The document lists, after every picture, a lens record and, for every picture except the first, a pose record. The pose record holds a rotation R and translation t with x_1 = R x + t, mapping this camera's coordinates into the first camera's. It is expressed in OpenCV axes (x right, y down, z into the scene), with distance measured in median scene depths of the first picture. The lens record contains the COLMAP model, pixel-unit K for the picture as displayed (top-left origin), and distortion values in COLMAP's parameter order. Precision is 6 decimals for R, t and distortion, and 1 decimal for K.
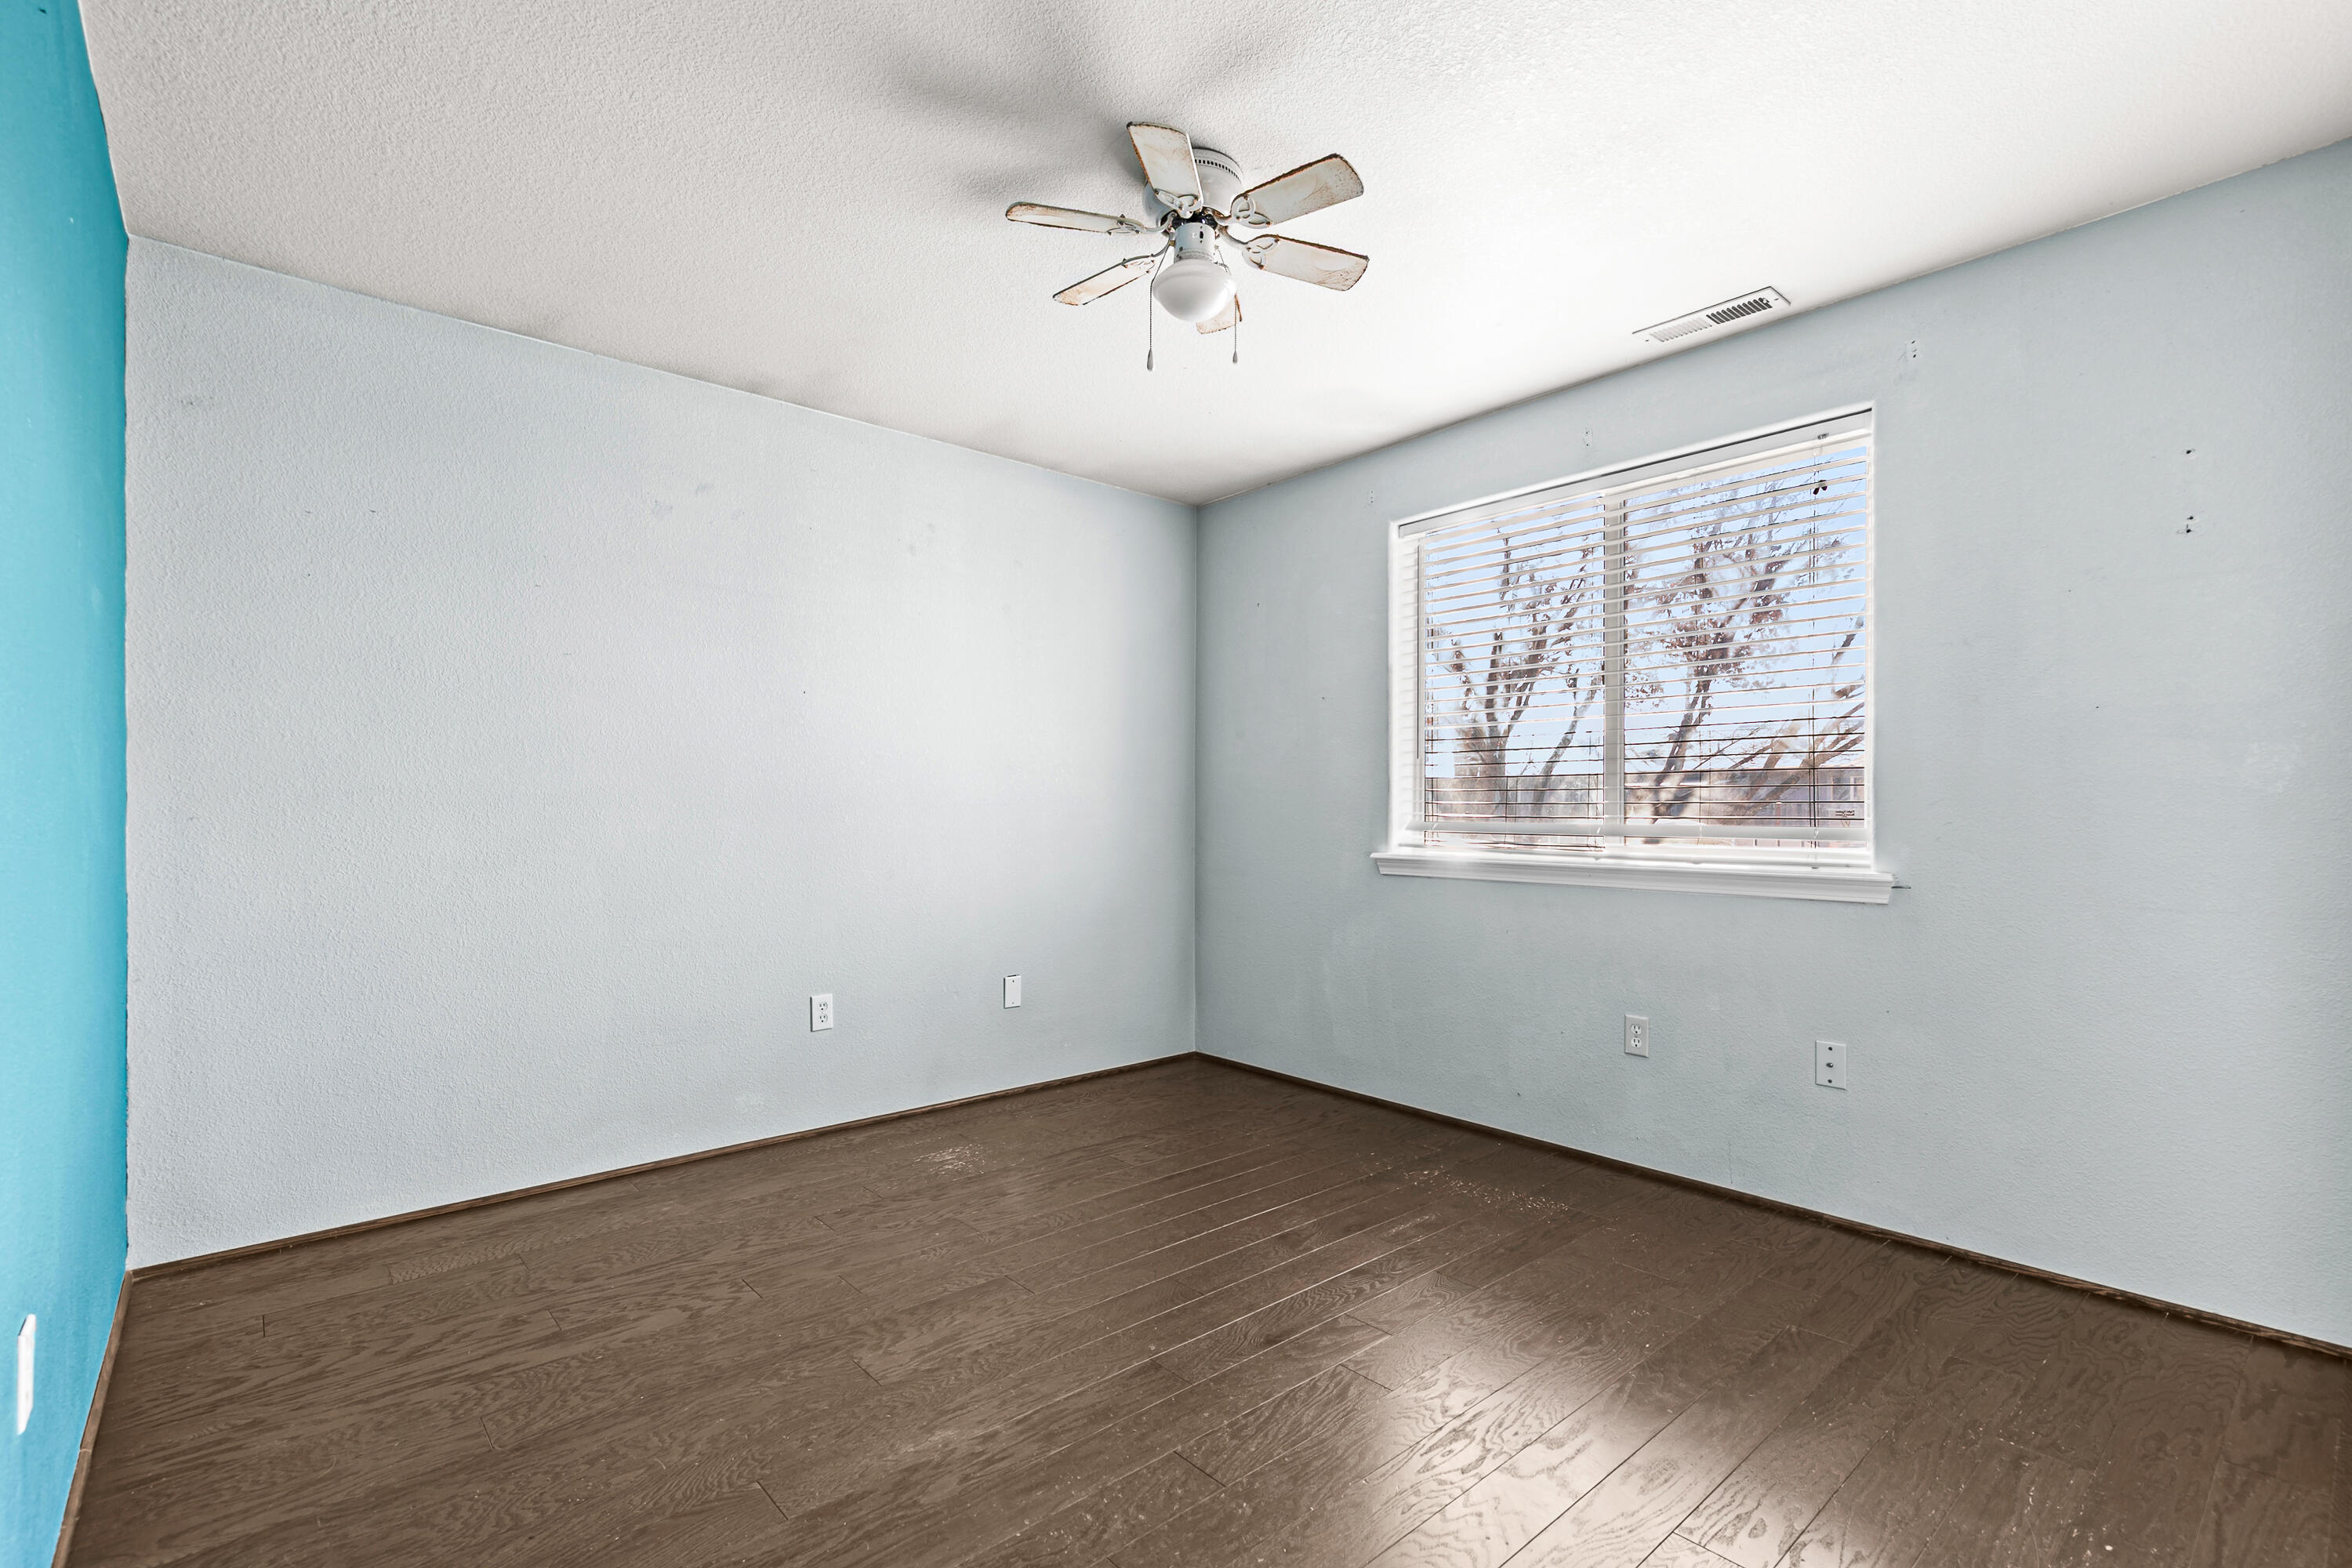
lens RADIAL K [[1065.9, 0, 1185.3], [0, 1065.9, 788.5], [0, 0, 1]] dist [0.011731, 0.000097]
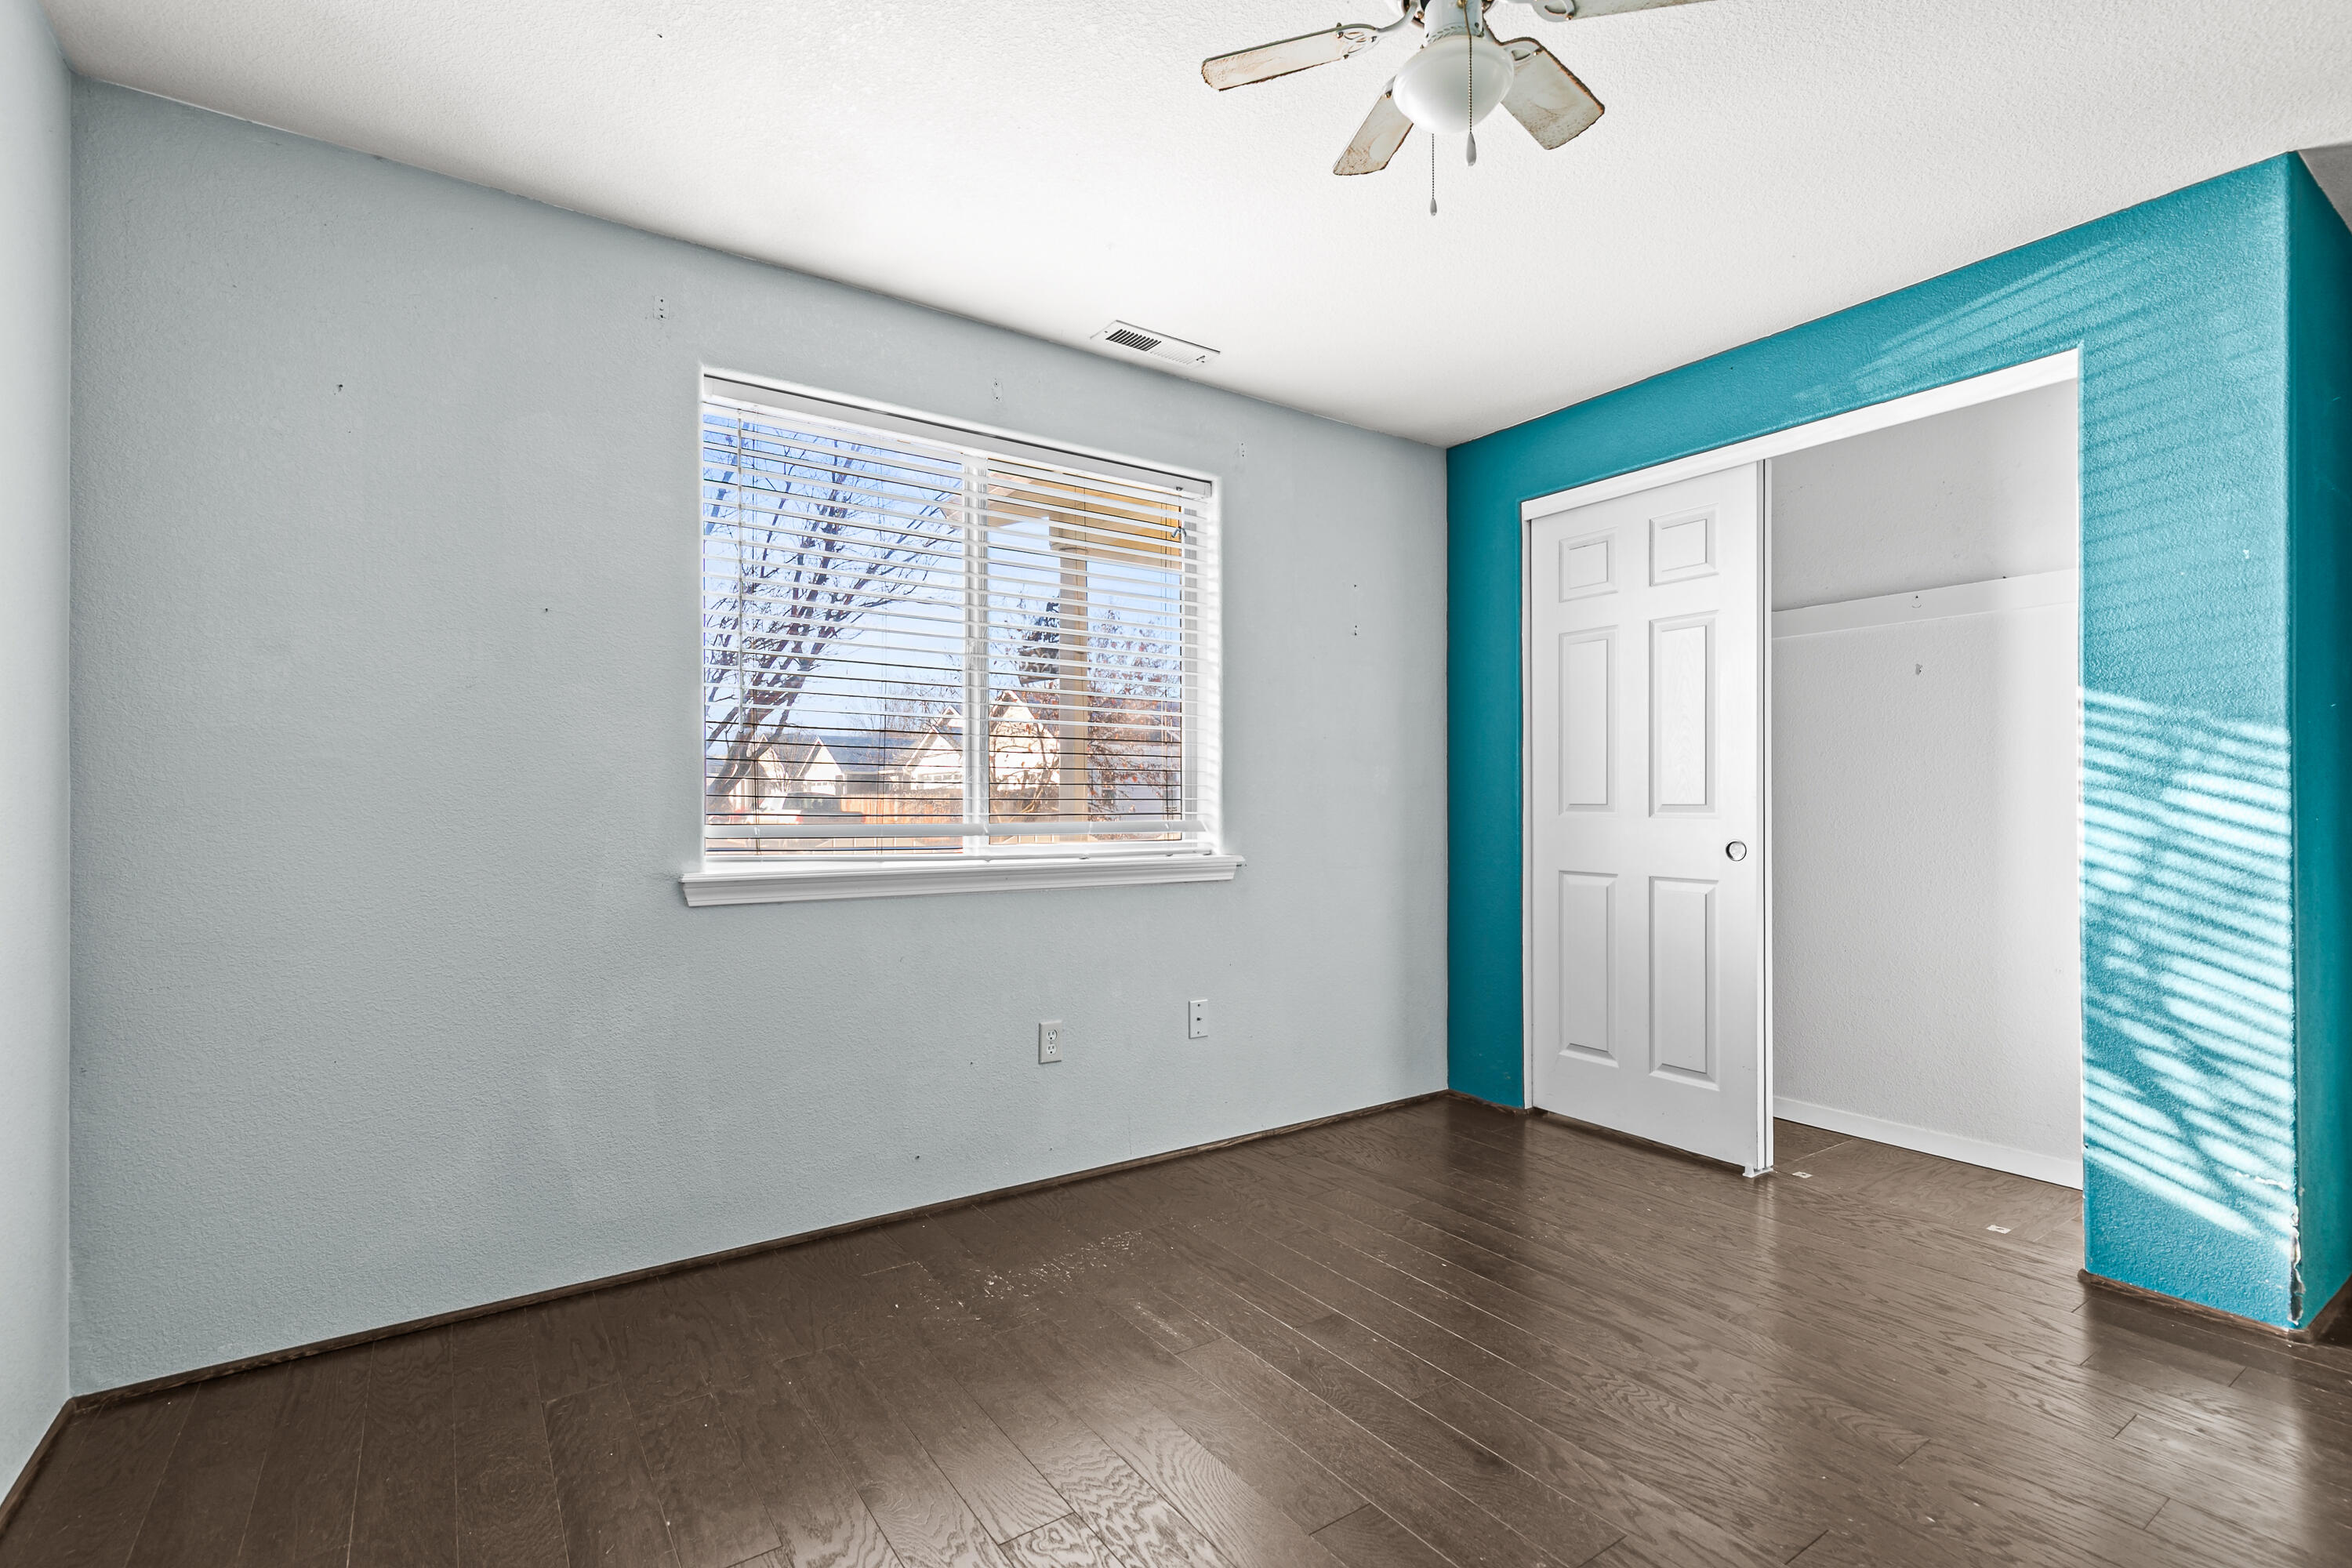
lens RADIAL K [[1065.9, 0, 1185.3], [0, 1065.9, 788.5], [0, 0, 1]] dist [0.011731, 0.000097]
pose [[0.116380, 0.014127, 0.993104, -0.554708], [-0.021718, 0.999696, -0.011676, 0.014191], [-0.992967, -0.020209, 0.116651, 0.833816]]
